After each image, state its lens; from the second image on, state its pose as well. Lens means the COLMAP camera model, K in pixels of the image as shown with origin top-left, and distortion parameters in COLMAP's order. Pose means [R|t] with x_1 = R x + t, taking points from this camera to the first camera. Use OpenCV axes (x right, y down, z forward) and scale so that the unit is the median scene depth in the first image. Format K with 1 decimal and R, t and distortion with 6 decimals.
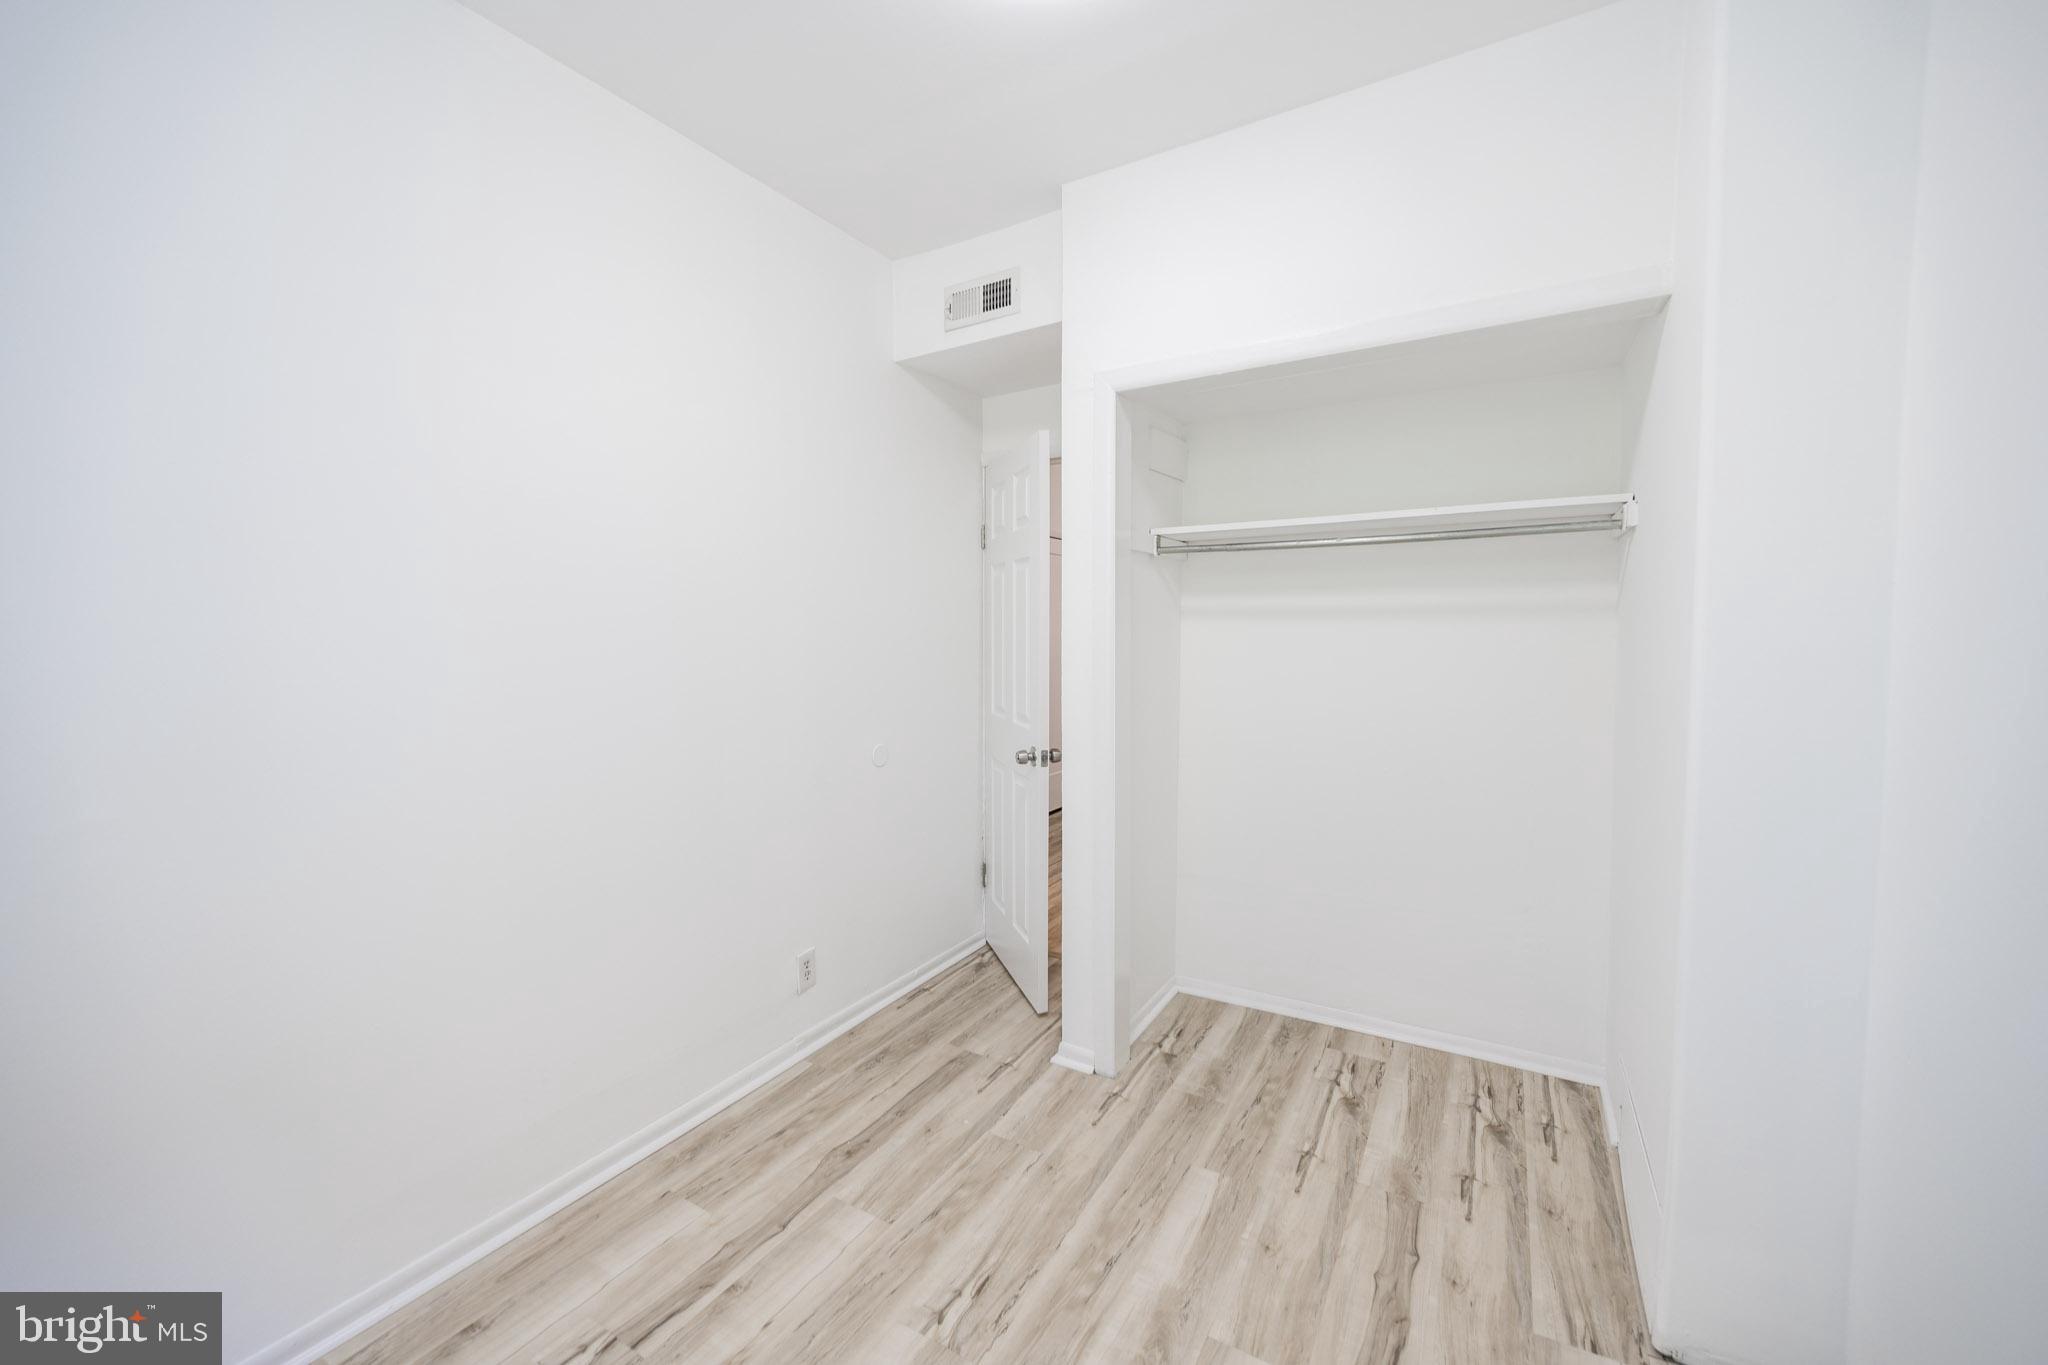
lens RADIAL K [[814.1, 0, 1024.4], [0, 814.1, 635.0], [0, 0, 1]] dist [0.000396, -0.000322]
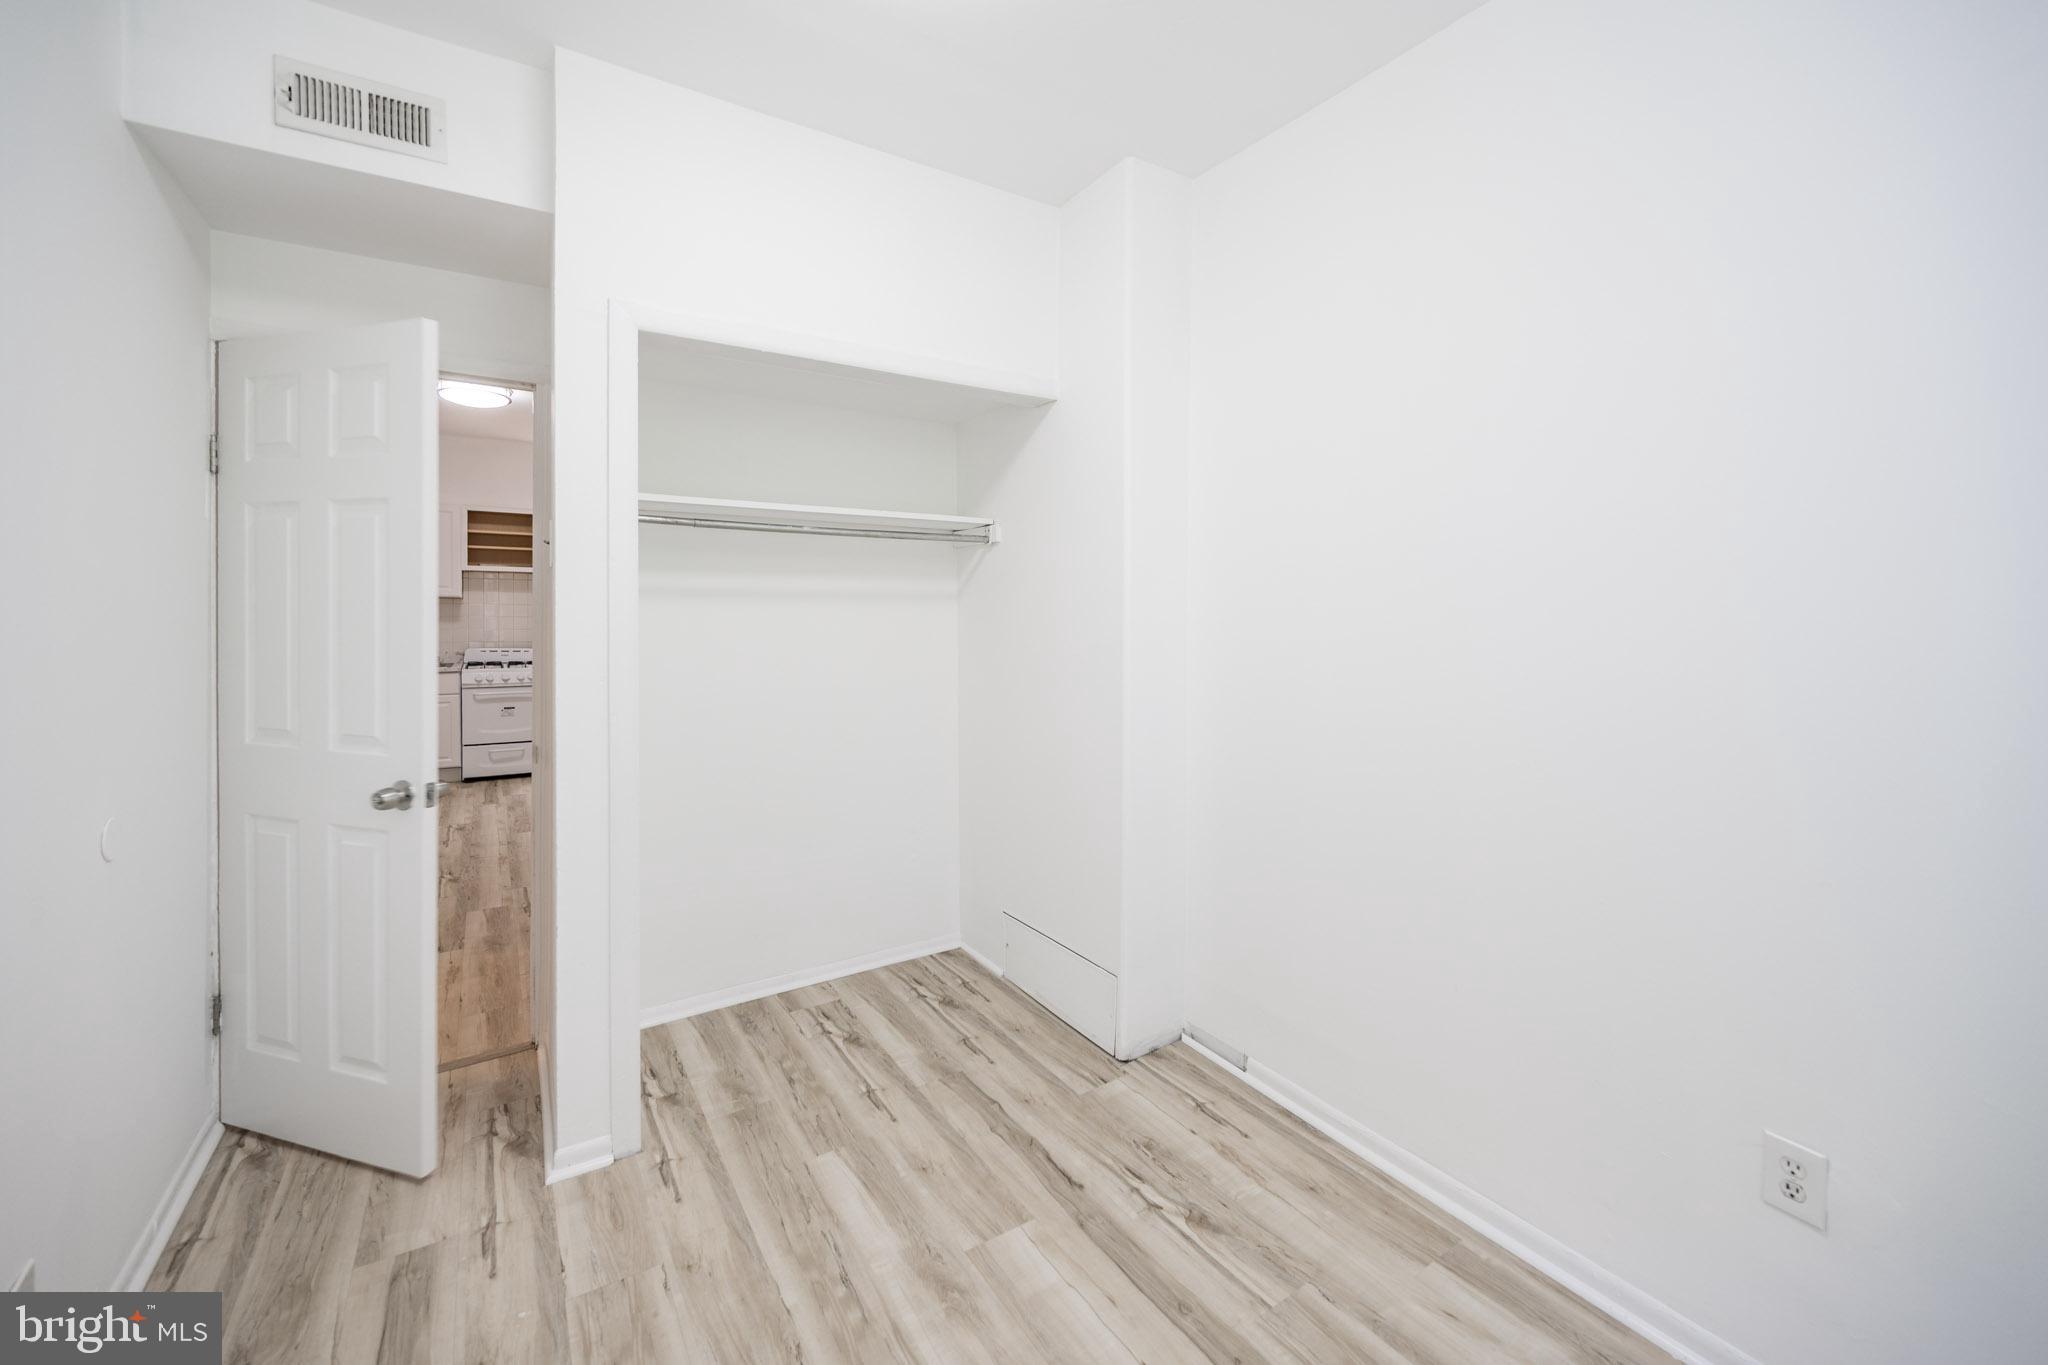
lens RADIAL K [[824.1, 0, 1029.0], [0, 824.1, 616.8], [0, 0, 1]] dist [-0.000659, -0.000248]
pose [[0.442470, -0.000445, 0.896783, -0.526701], [0.002850, 0.999996, -0.000910, 0.000510], [-0.896779, 0.002959, 0.442469, 0.303267]]
